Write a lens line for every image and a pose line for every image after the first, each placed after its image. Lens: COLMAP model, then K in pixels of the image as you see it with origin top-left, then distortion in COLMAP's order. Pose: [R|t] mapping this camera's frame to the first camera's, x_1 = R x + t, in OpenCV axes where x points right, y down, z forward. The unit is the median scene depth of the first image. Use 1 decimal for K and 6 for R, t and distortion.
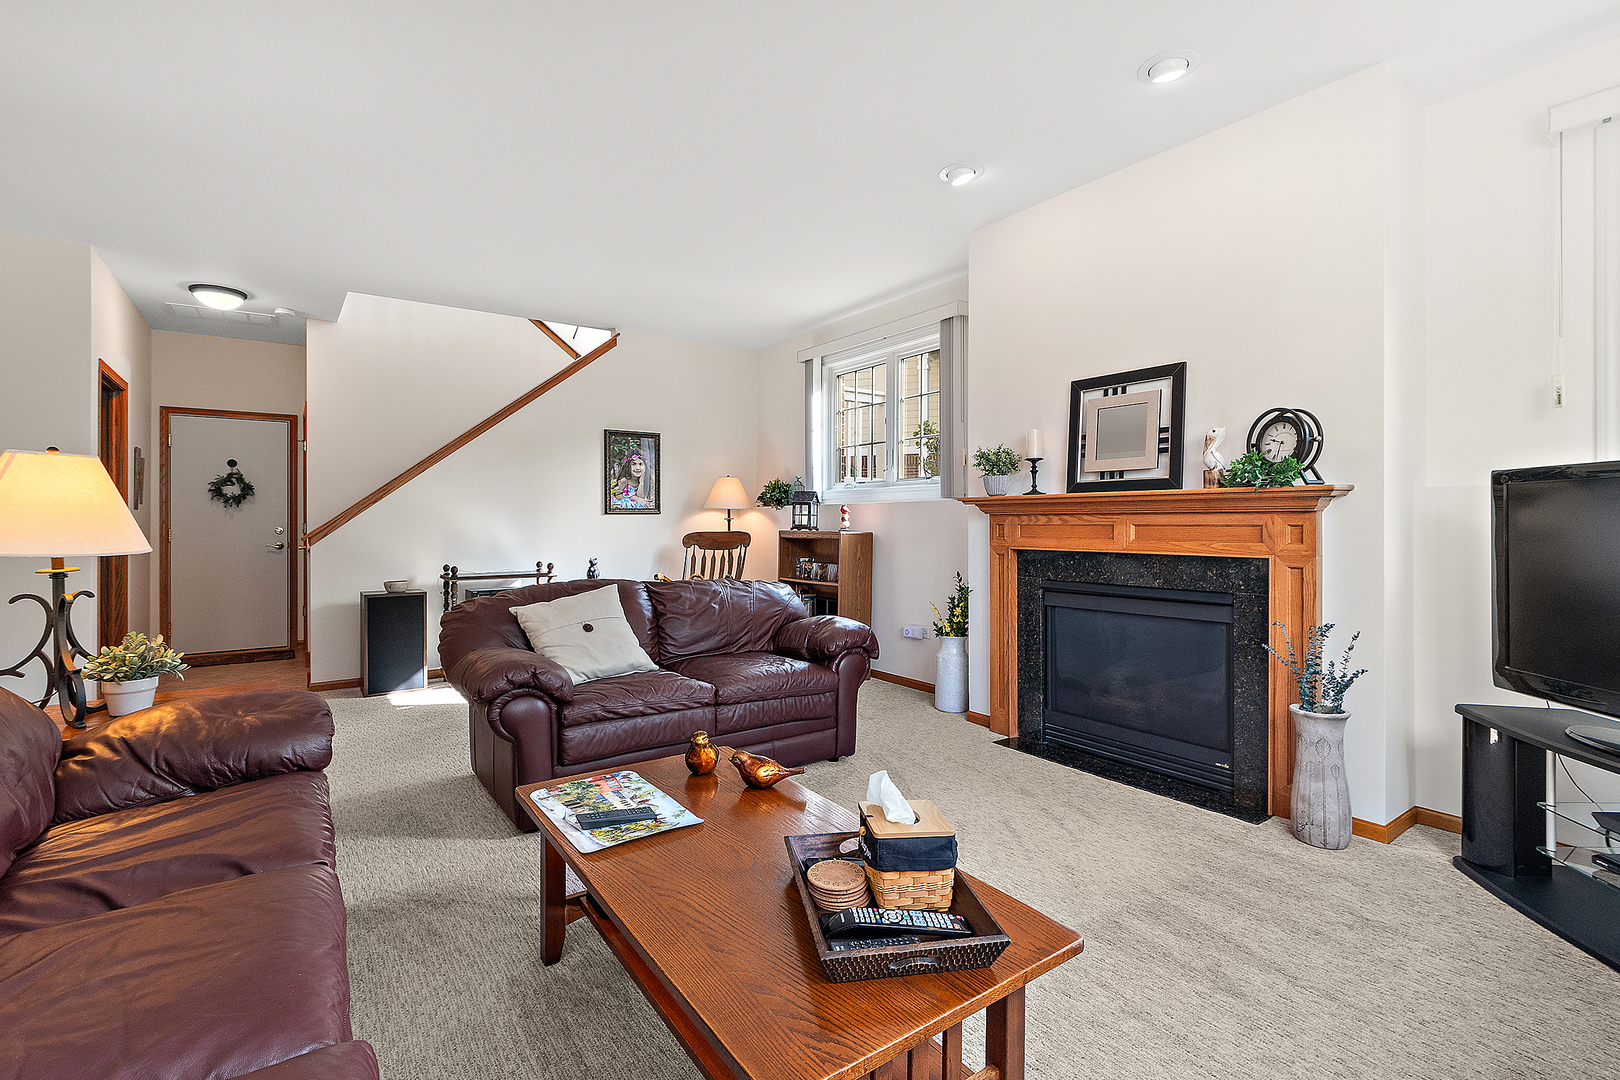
lens RADIAL K [[732.7, 0, 805.9], [0, 732.7, 526.5], [0, 0, 1]] dist [-0.024127, -0.000208]
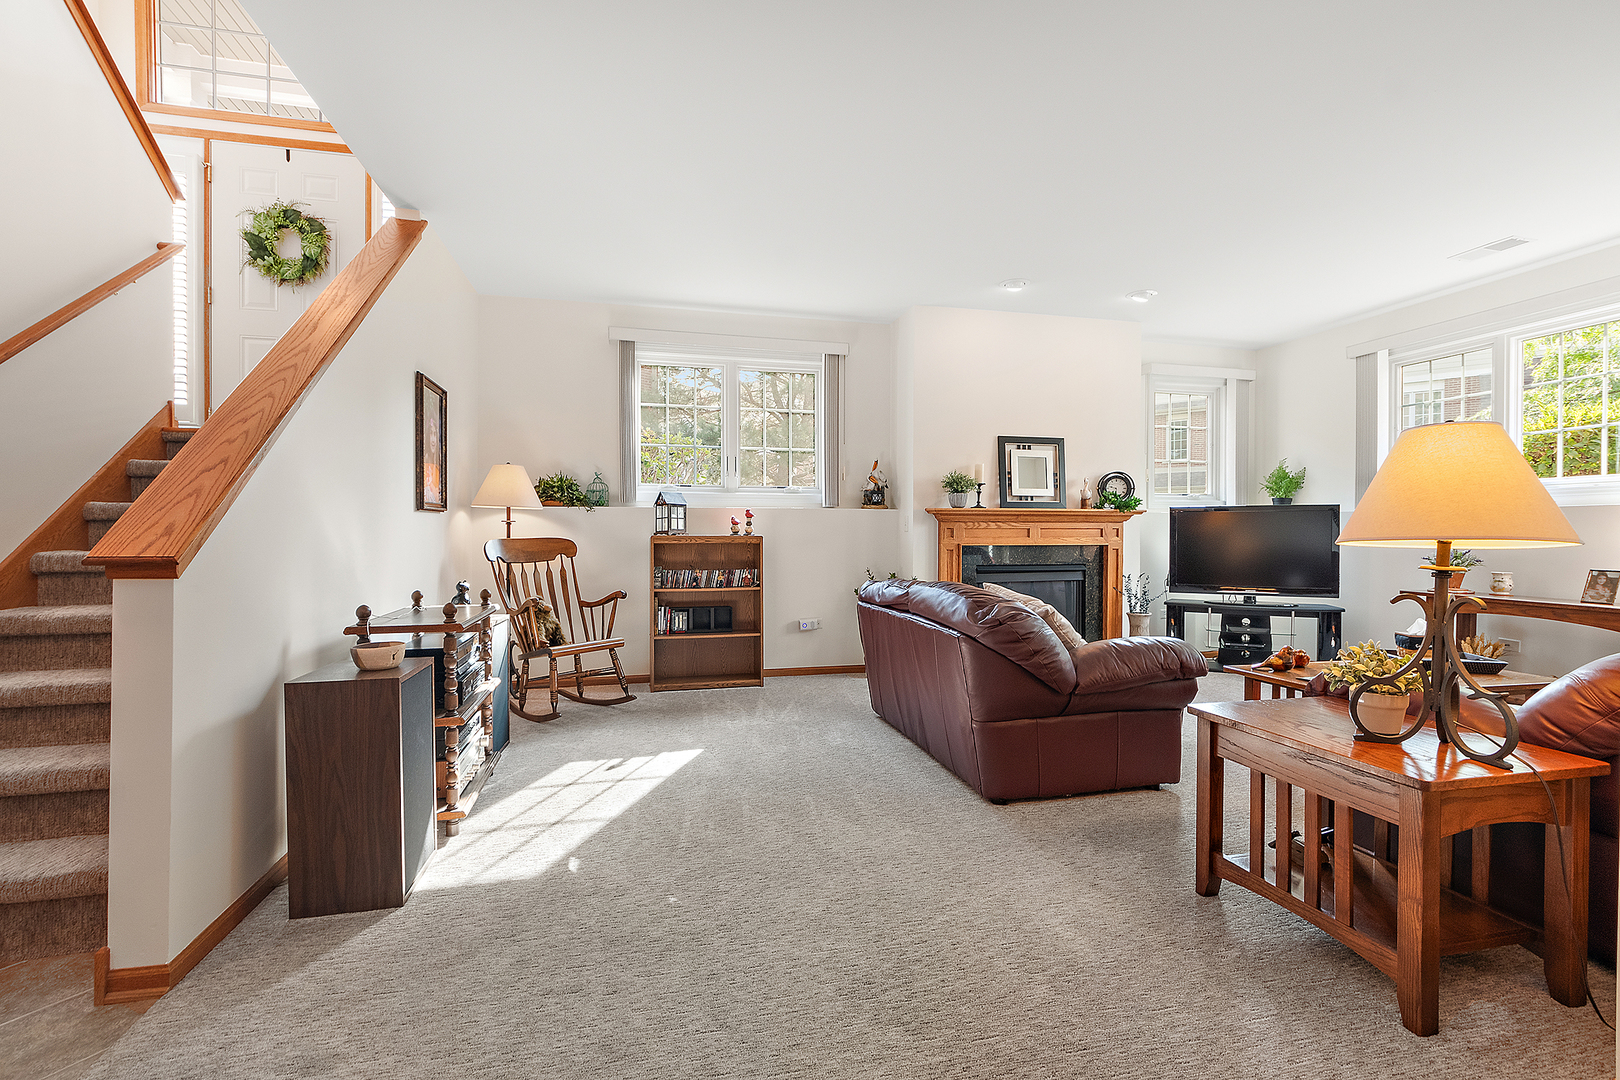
lens RADIAL K [[732.7, 0, 803.7], [0, 732.7, 540.5], [0, 0, 1]] dist [-0.024127, -0.000208]
pose [[0.388967, -0.007893, 0.921218, -1.277913], [0.005199, 0.999966, 0.006372, 0.011653], [-0.921237, 0.002310, 0.388995, 0.806584]]
